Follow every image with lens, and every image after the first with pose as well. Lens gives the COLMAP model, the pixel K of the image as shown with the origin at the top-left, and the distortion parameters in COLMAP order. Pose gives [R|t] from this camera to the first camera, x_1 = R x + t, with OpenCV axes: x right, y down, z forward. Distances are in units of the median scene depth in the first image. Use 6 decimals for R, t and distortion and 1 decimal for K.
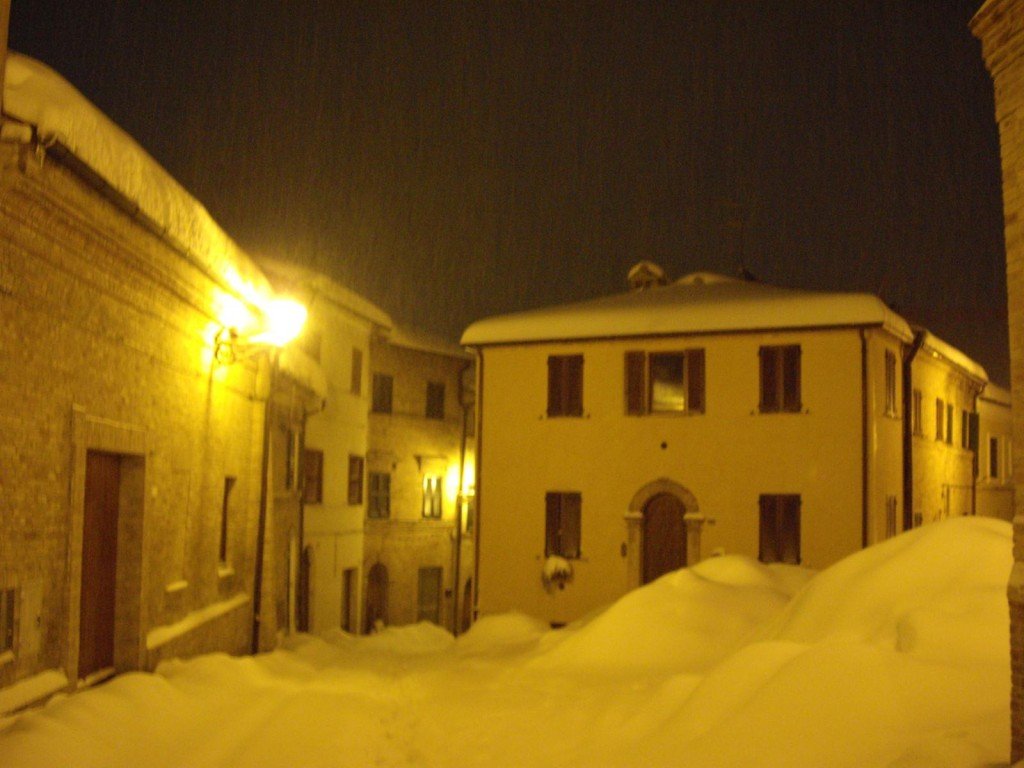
lens RADIAL K [[1197.6, 0, 512.0], [0, 1197.6, 384.0], [0, 0, 1]] dist [-0.200563, 0.232333]
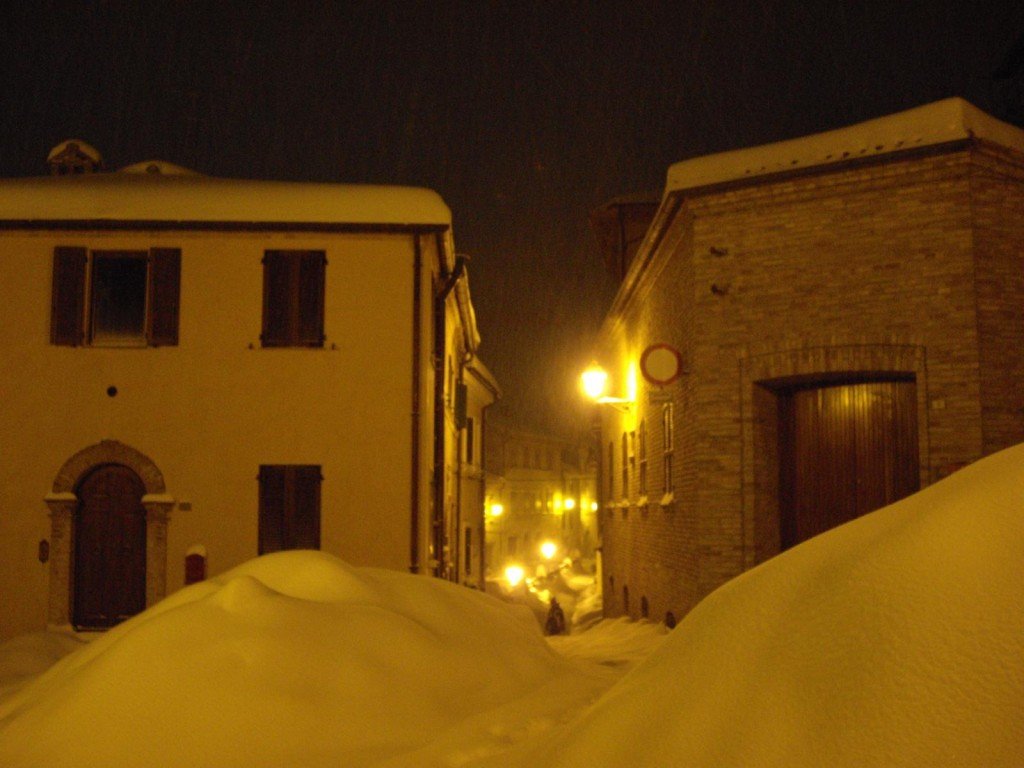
lens RADIAL K [[1203.9, 0, 512.0], [0, 1203.9, 384.0], [0, 0, 1]] dist [0.008559, -0.393314]
pose [[0.862782, 0.038660, 0.504095, -0.016240], [-0.036138, 0.999237, -0.014781, 0.049679], [-0.504282, -0.005464, 0.863522, 0.318539]]
